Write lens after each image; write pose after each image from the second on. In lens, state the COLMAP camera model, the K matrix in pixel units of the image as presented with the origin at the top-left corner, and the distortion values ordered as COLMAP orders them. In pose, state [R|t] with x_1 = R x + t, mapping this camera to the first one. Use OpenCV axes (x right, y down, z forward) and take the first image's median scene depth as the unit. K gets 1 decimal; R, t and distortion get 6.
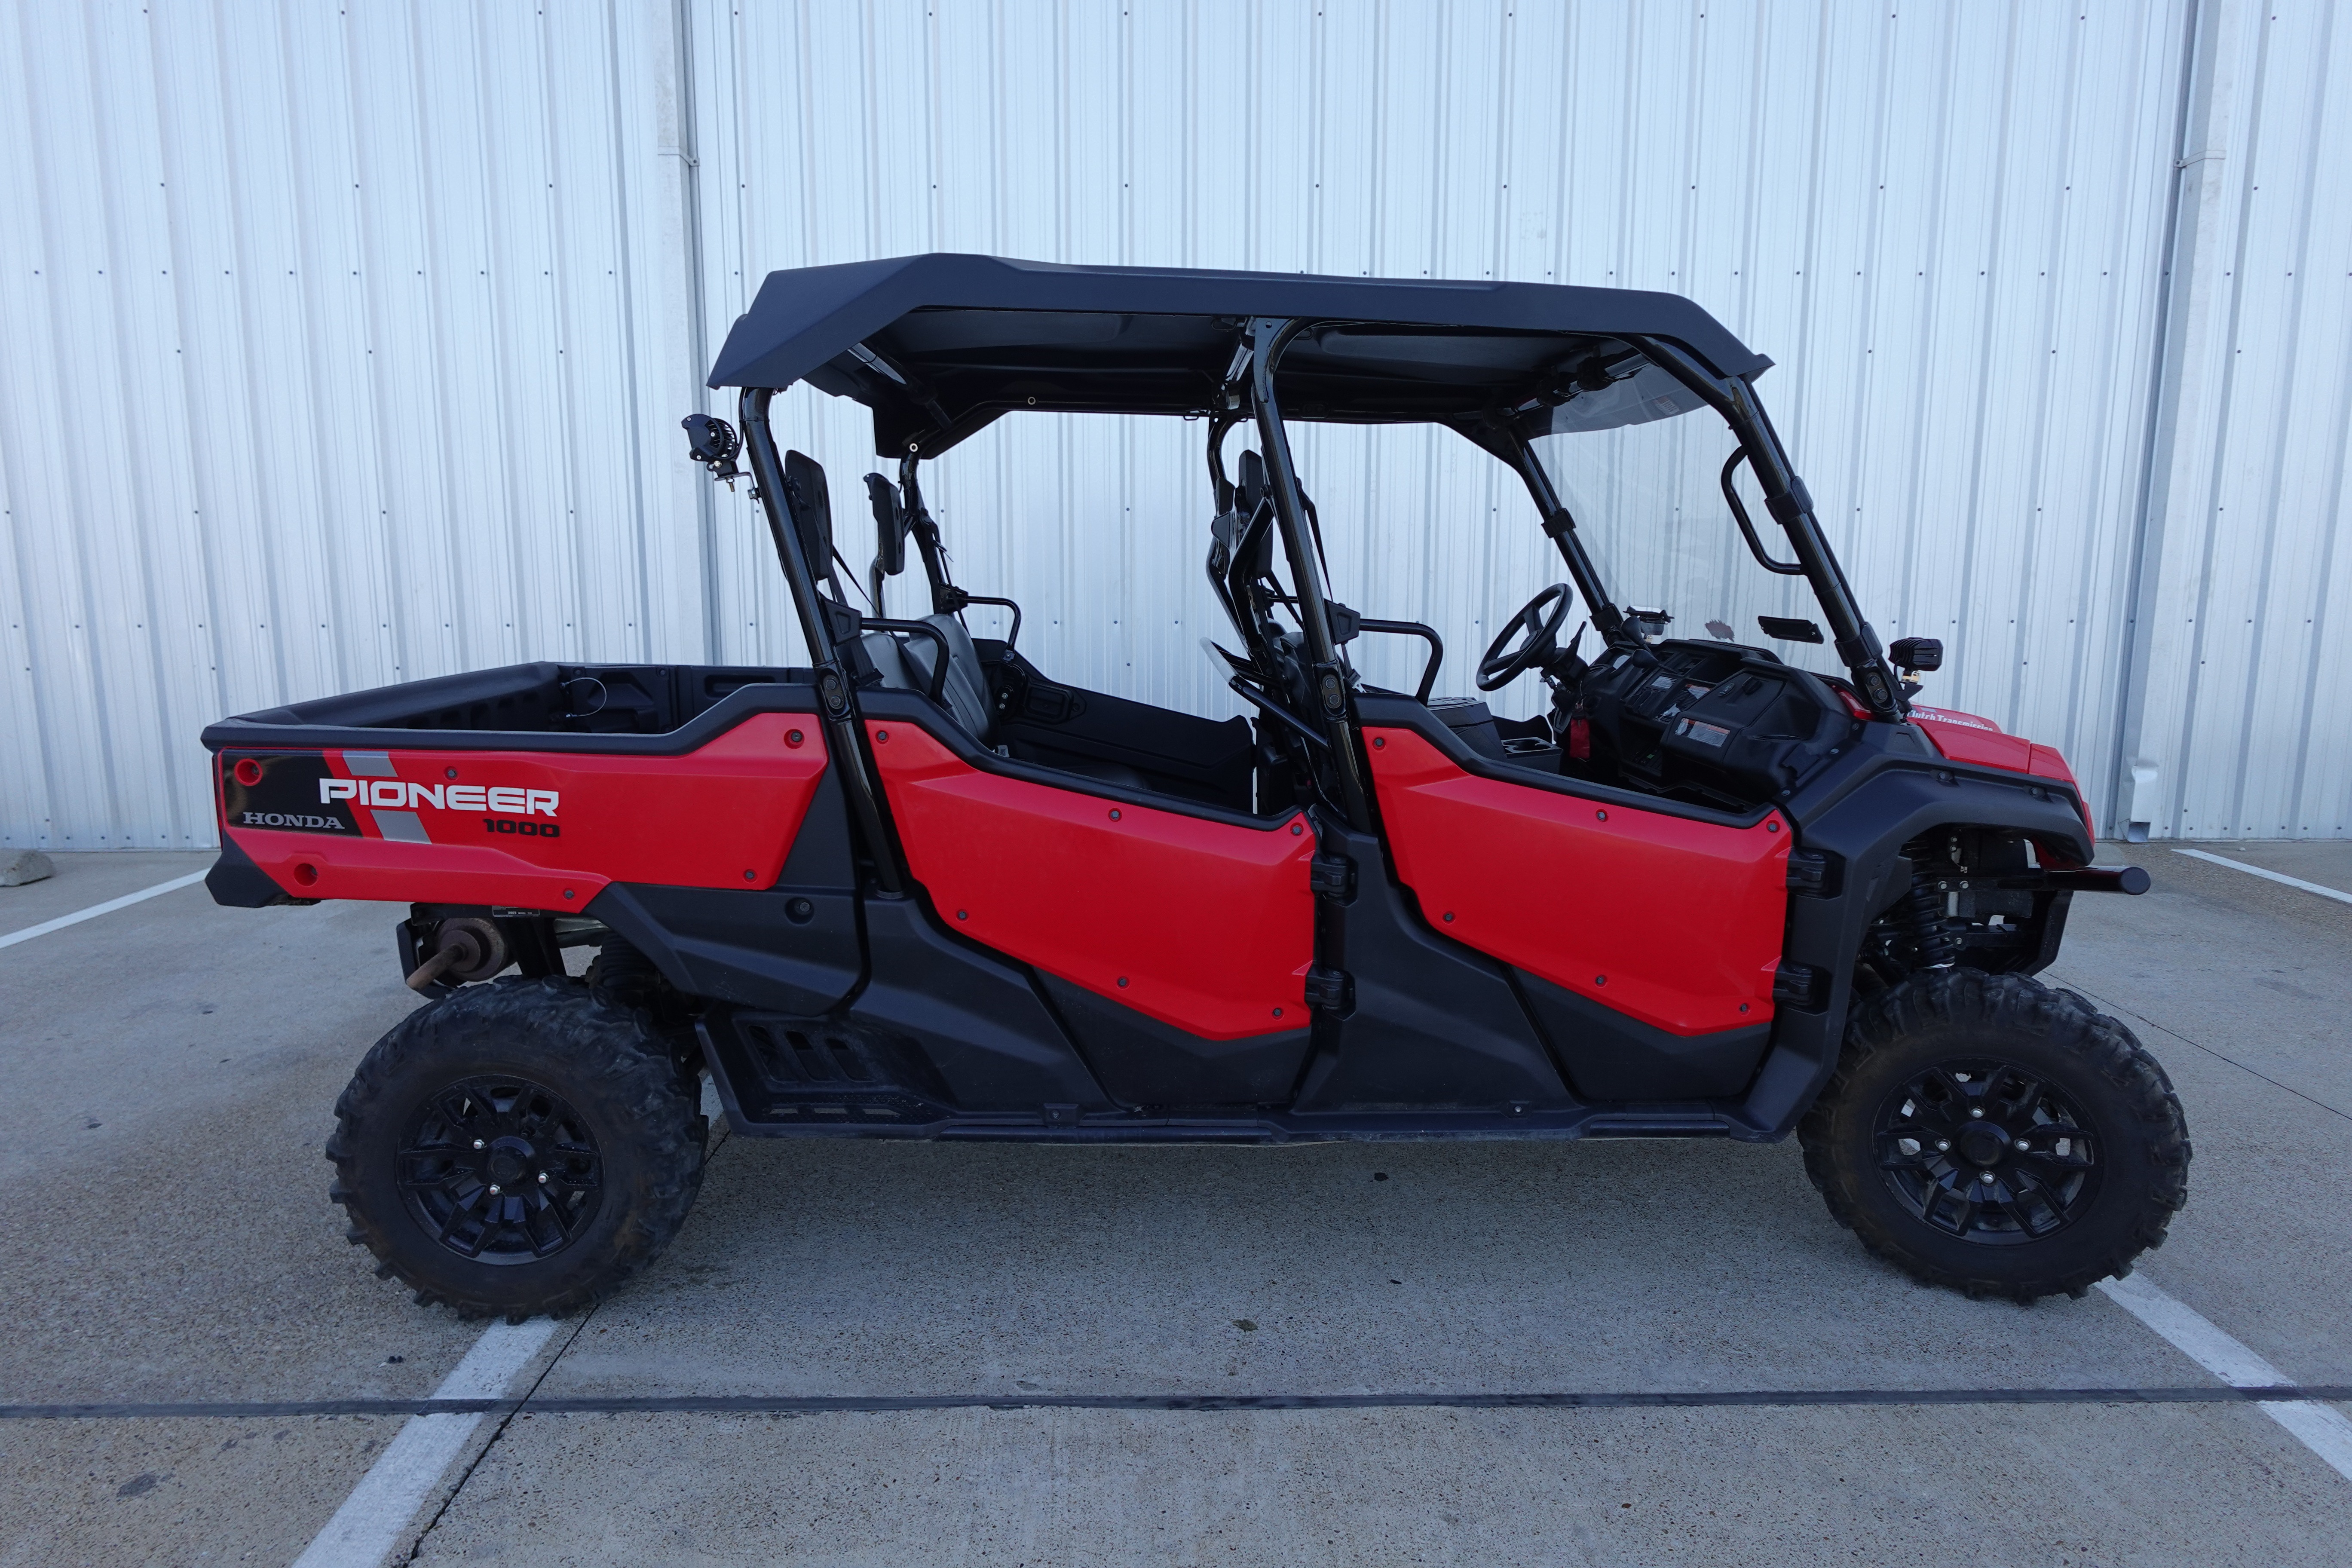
lens RADIAL K [[1365.0, 0, 1179.3], [0, 1365.0, 769.9], [0, 0, 1]] dist [-0.005526, 0.007897]
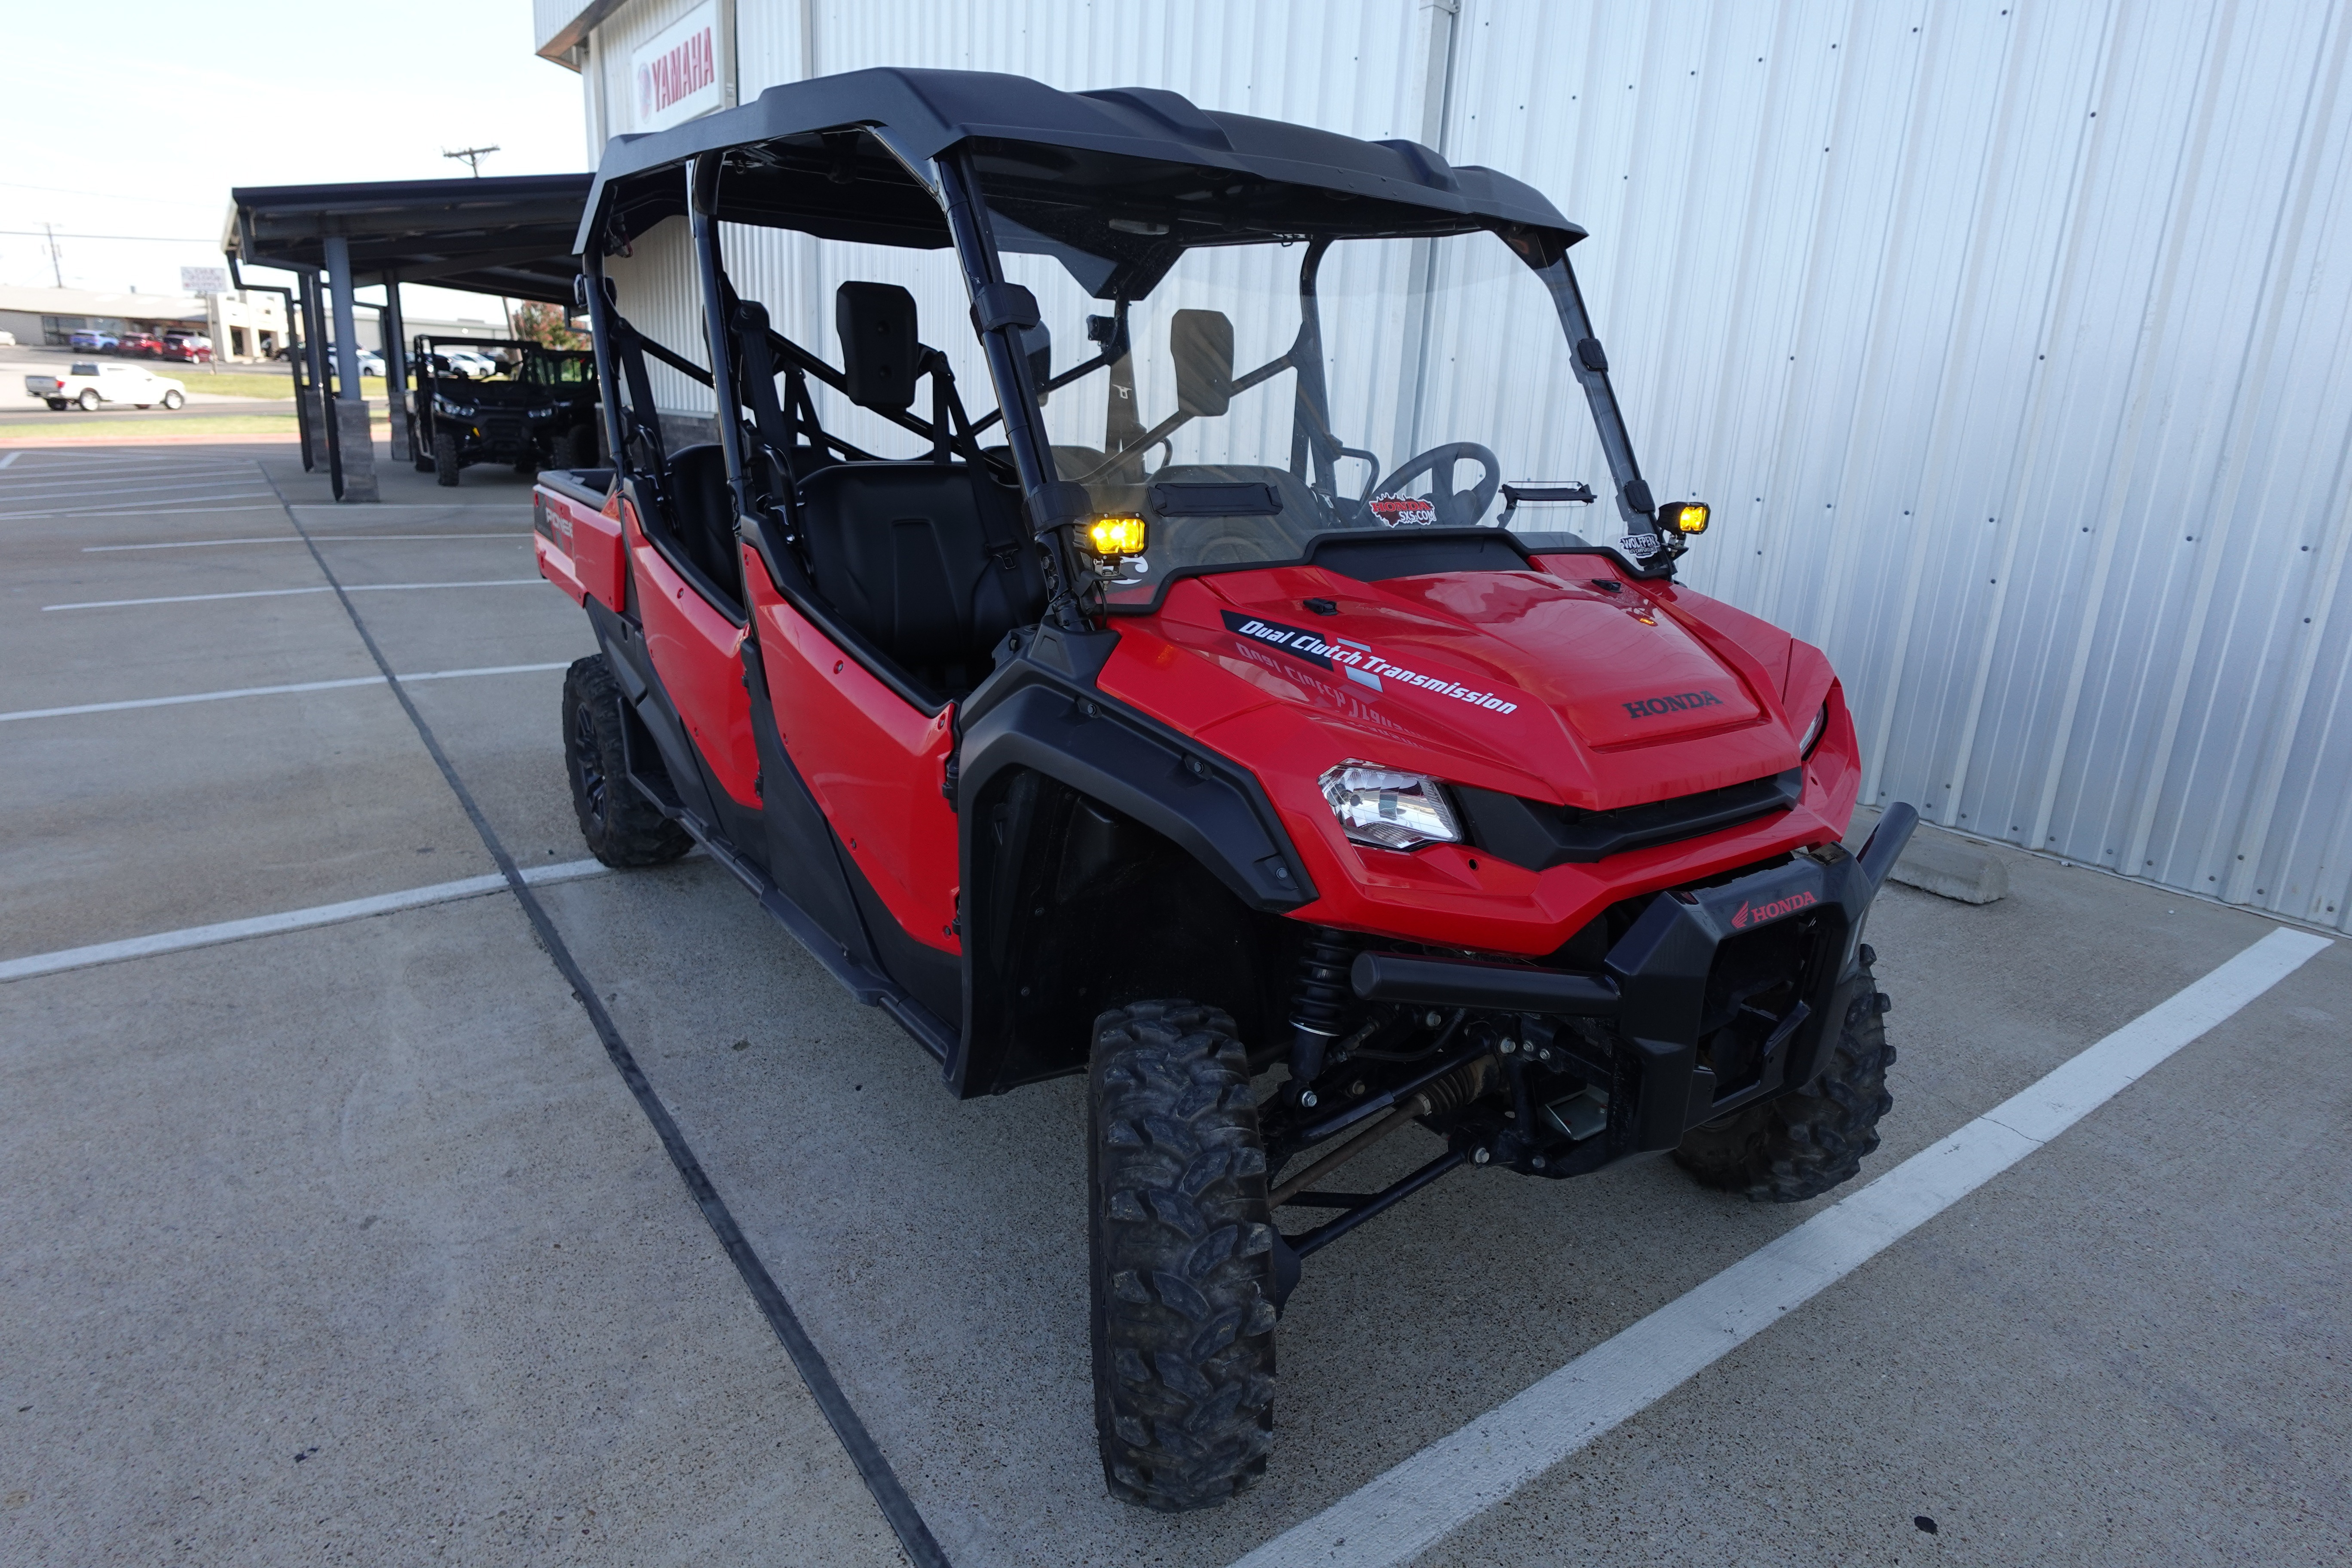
lens RADIAL K [[1365.0, 0, 1157.6], [0, 1365.0, 795.9], [0, 0, 1]] dist [-0.005526, 0.007897]
pose [[0.543561, 0.252910, -0.800361, 1.239265], [-0.169887, 0.966940, 0.190170, -0.094784], [0.821997, 0.032602, 0.568557, 0.678311]]
